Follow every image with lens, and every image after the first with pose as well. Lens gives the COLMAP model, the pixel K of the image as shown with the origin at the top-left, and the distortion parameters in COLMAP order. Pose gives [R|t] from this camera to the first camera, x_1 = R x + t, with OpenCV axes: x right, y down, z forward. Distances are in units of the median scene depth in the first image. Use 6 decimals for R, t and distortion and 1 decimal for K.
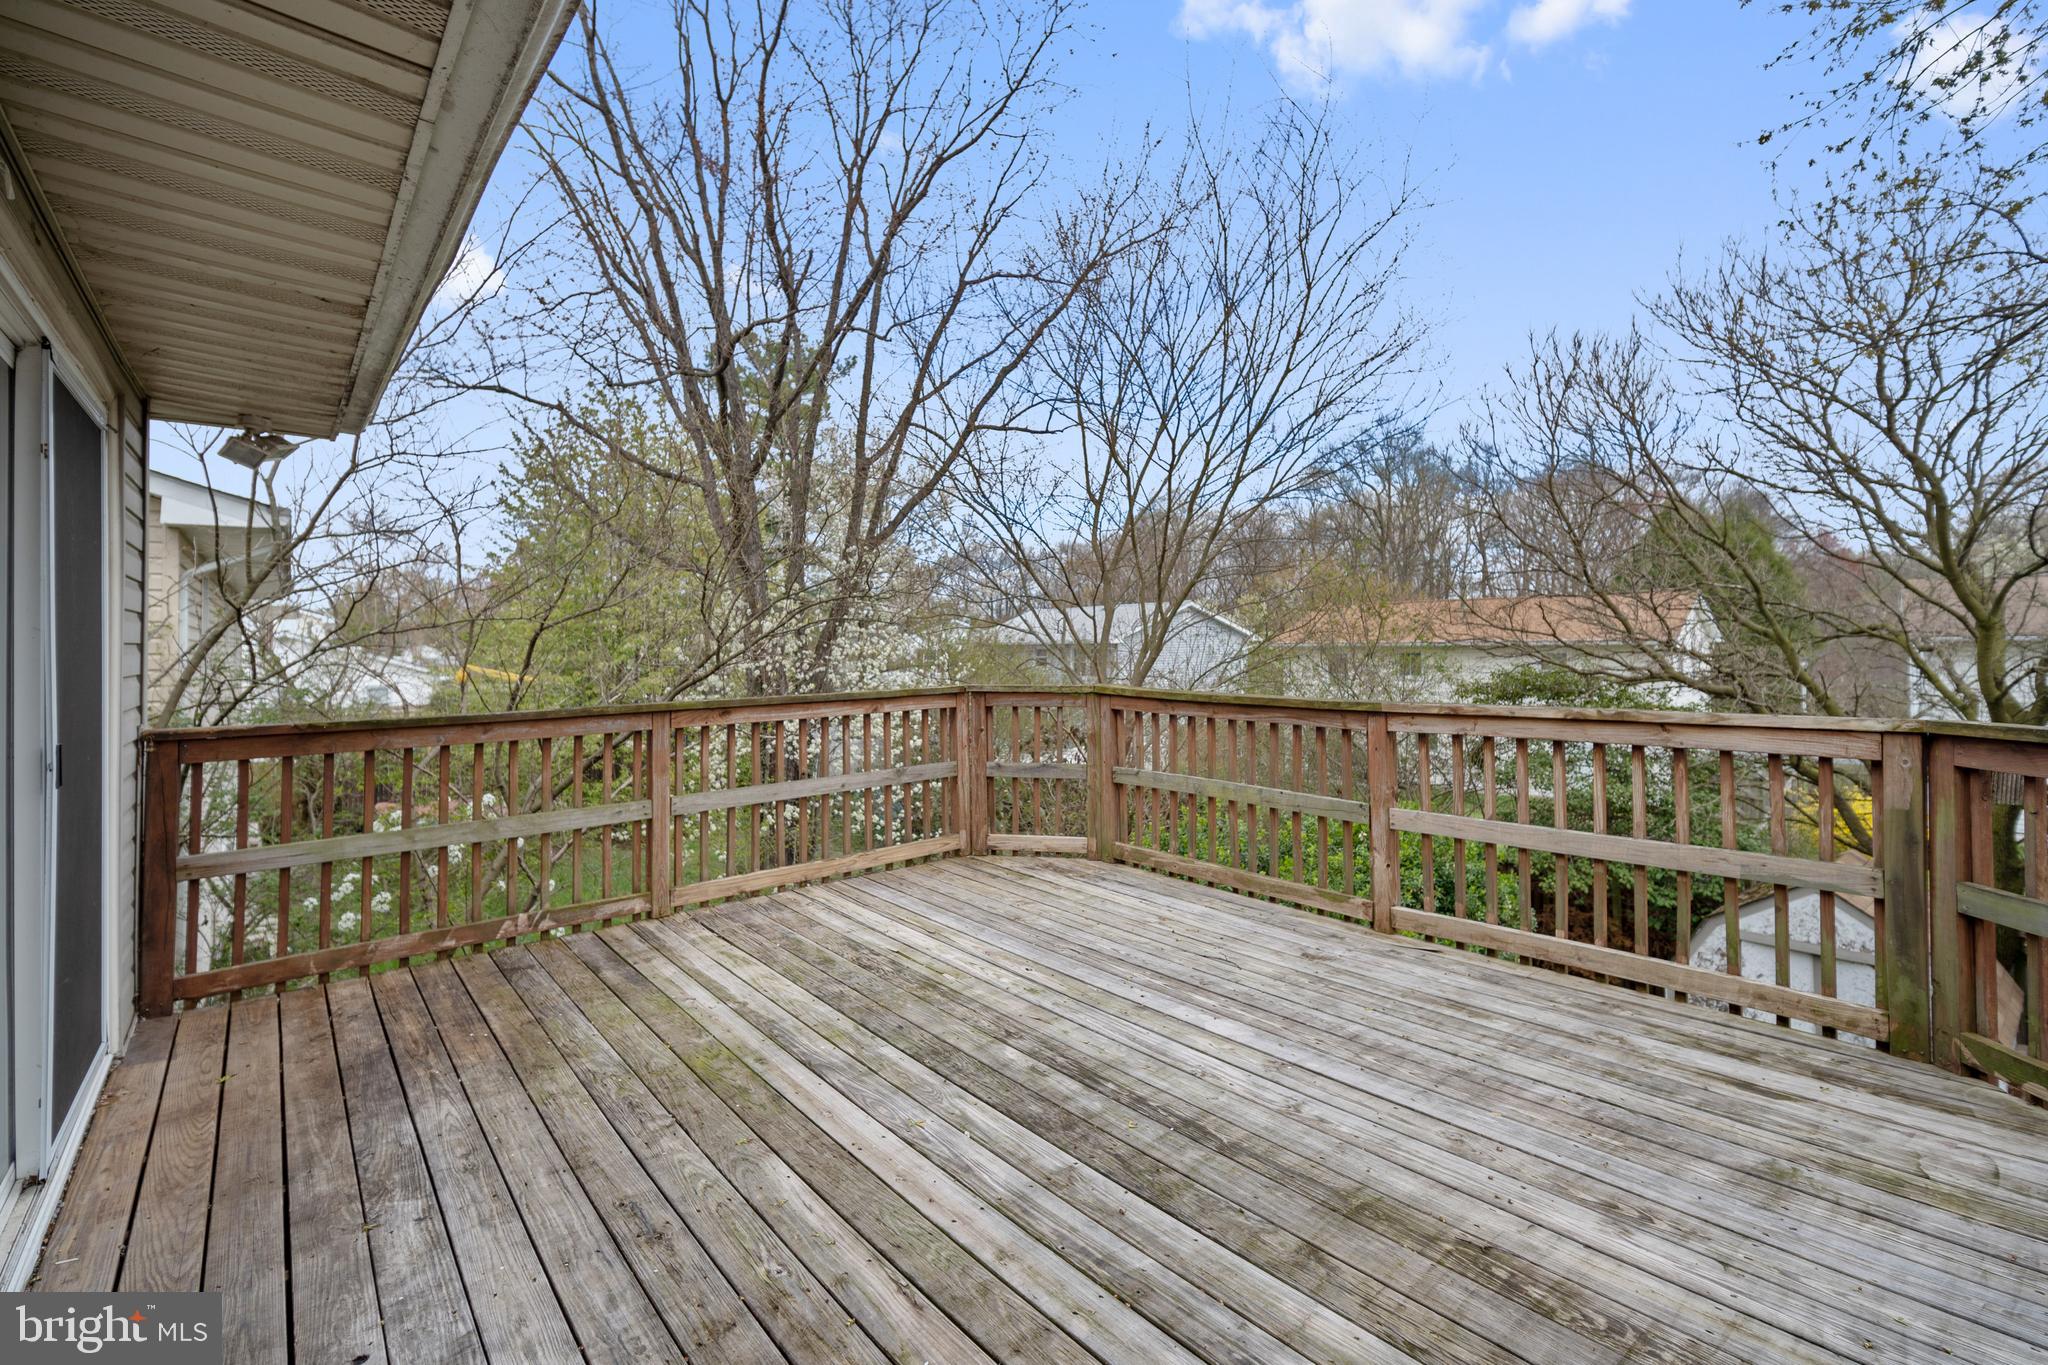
lens RADIAL K [[912.2, 0, 1025.6], [0, 912.2, 647.0], [0, 0, 1]] dist [-0.003495, -0.000274]
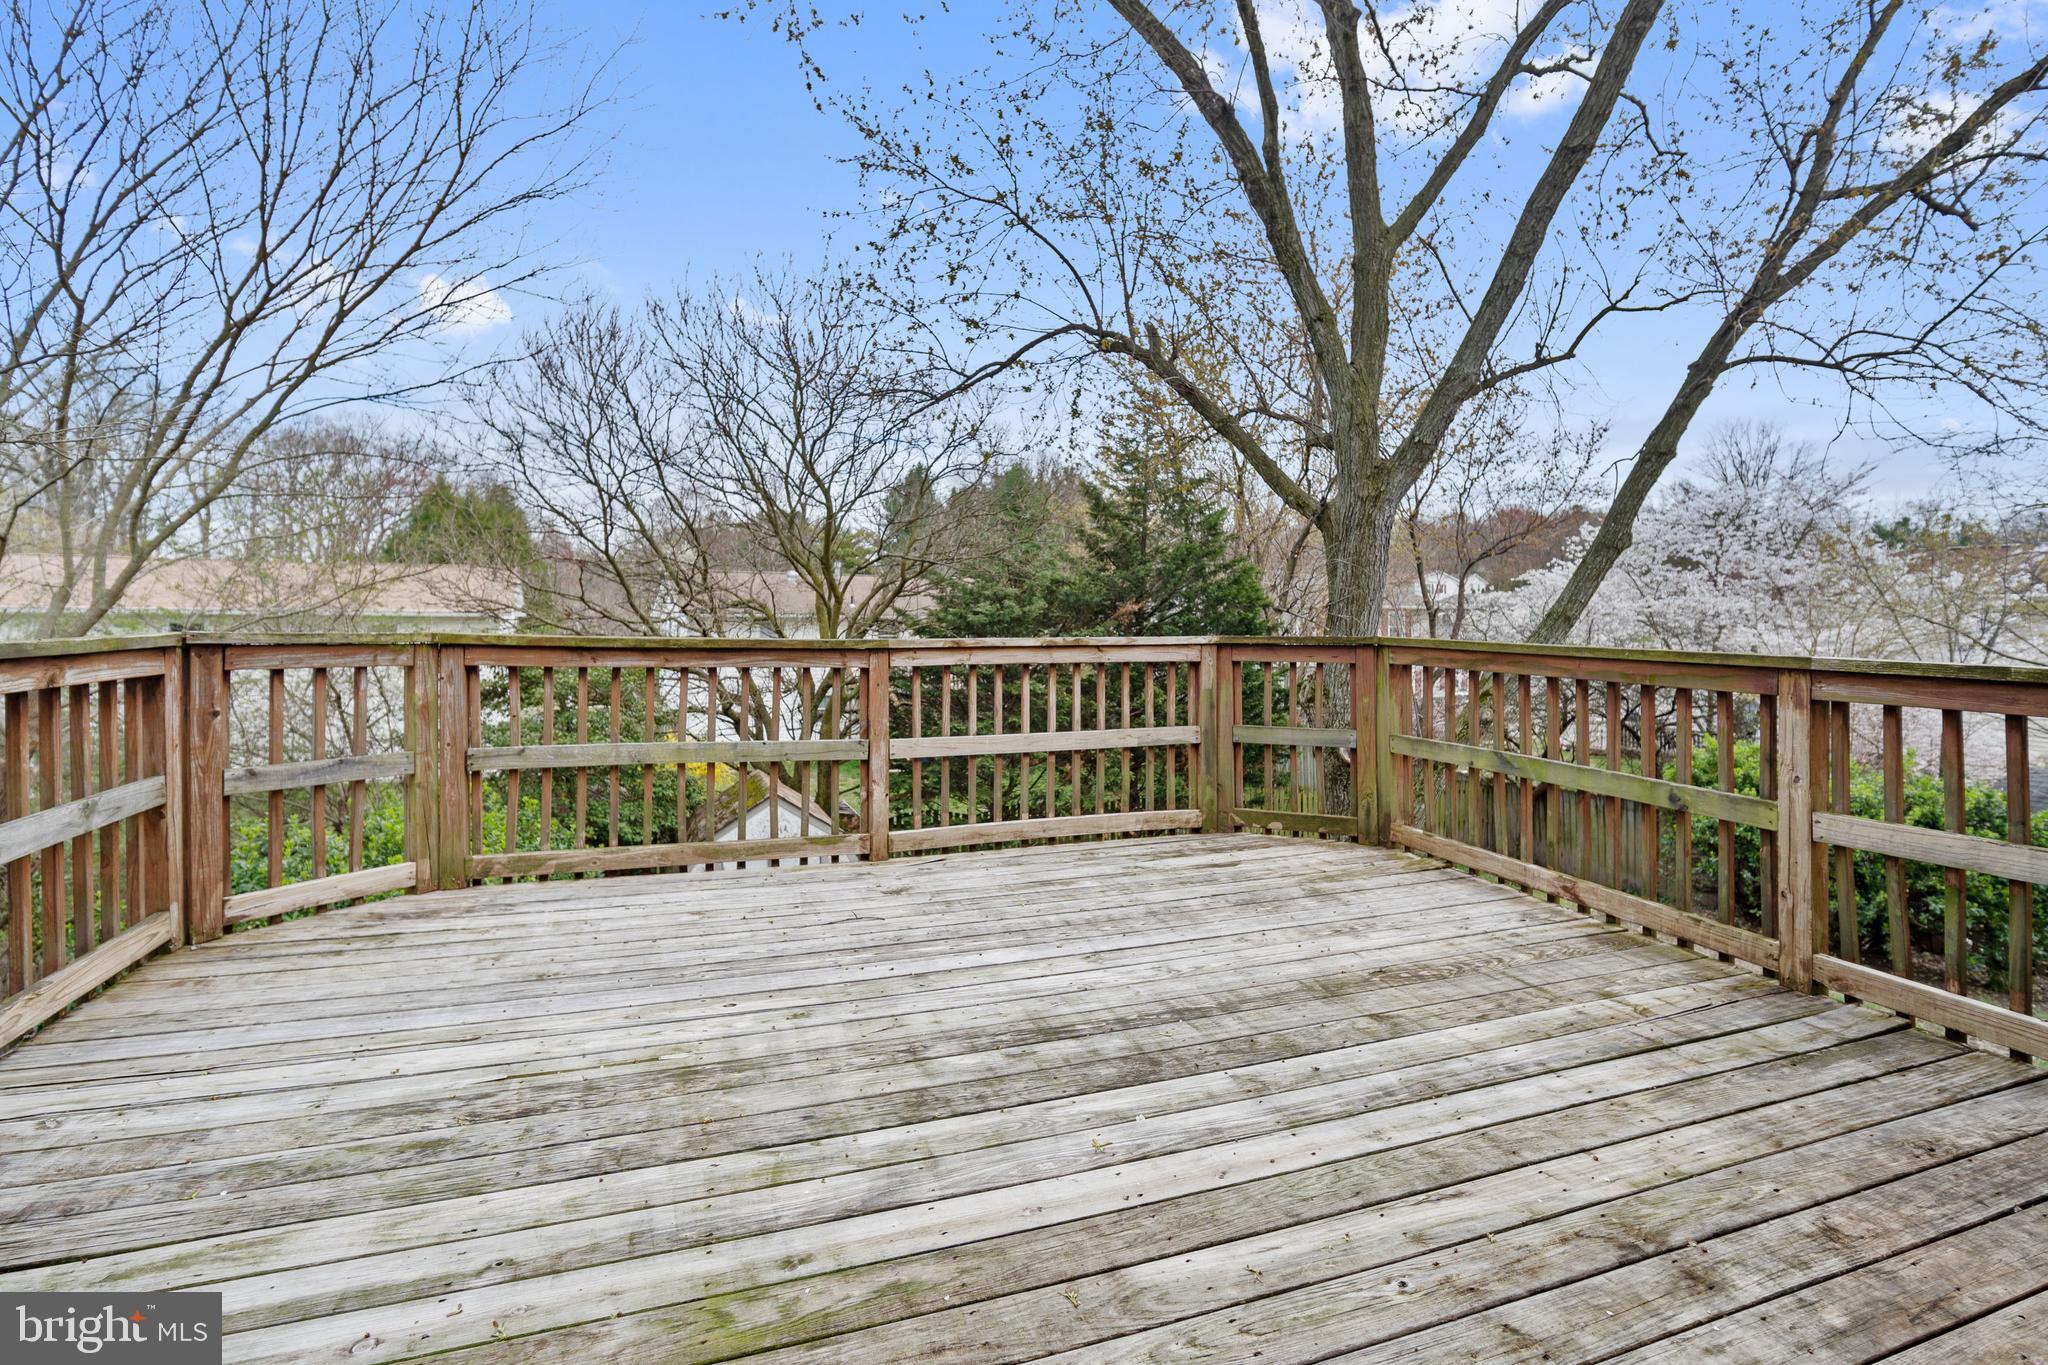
lens RADIAL K [[912.2, 0, 1025.6], [0, 912.2, 647.0], [0, 0, 1]] dist [-0.003495, -0.000274]
pose [[0.364822, -0.014315, 0.930967, -0.728057], [-0.015190, 0.999657, 0.021324, 0.059795], [-0.930953, -0.021921, 0.364480, 0.647867]]
